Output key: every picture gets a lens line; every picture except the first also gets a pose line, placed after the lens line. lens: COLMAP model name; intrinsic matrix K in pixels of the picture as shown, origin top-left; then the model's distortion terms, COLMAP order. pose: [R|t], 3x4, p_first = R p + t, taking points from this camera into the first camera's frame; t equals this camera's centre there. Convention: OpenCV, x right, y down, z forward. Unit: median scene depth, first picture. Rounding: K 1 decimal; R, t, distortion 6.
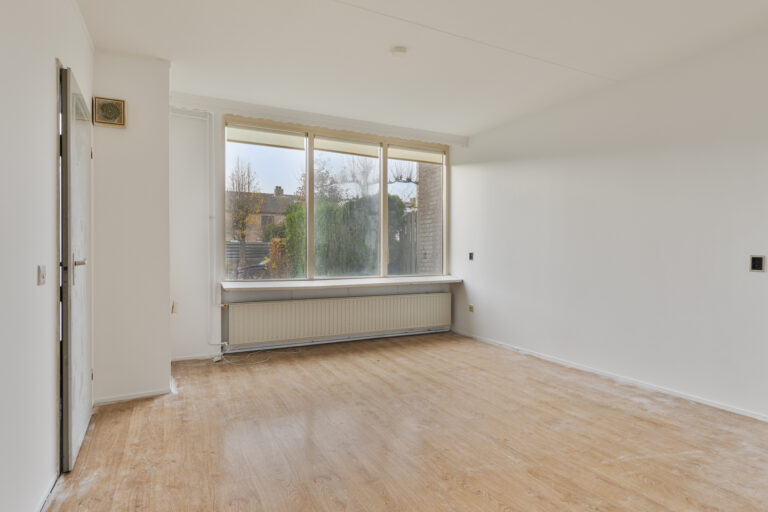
lens RADIAL K [[418.2, 0, 384.0], [0, 418.2, 256.0], [0, 0, 1]] dist [0.000699, -0.000007]
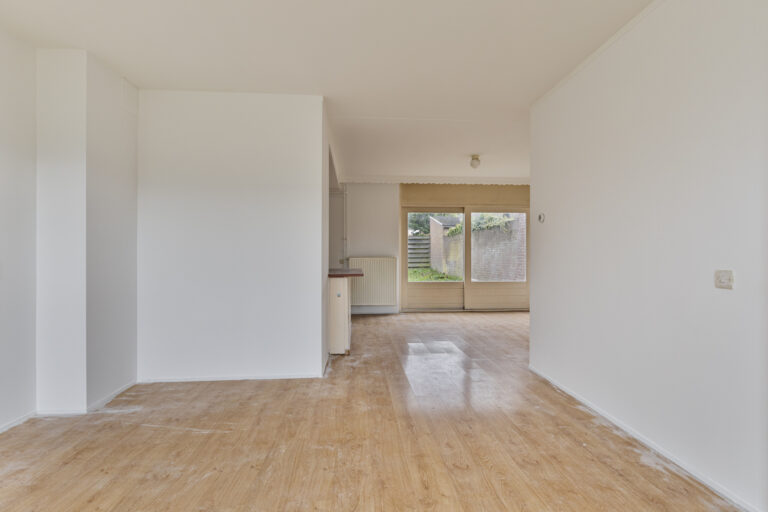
lens RADIAL K [[398.4, 0, 384.0], [0, 398.4, 256.0], [0, 0, 1]] dist [0.017476, -0.000158]
pose [[-0.920107, -0.001105, 0.391666, -0.341518], [0.004356, 0.999905, 0.013053, -0.029150], [-0.391643, 0.013716, -0.920015, 1.866553]]
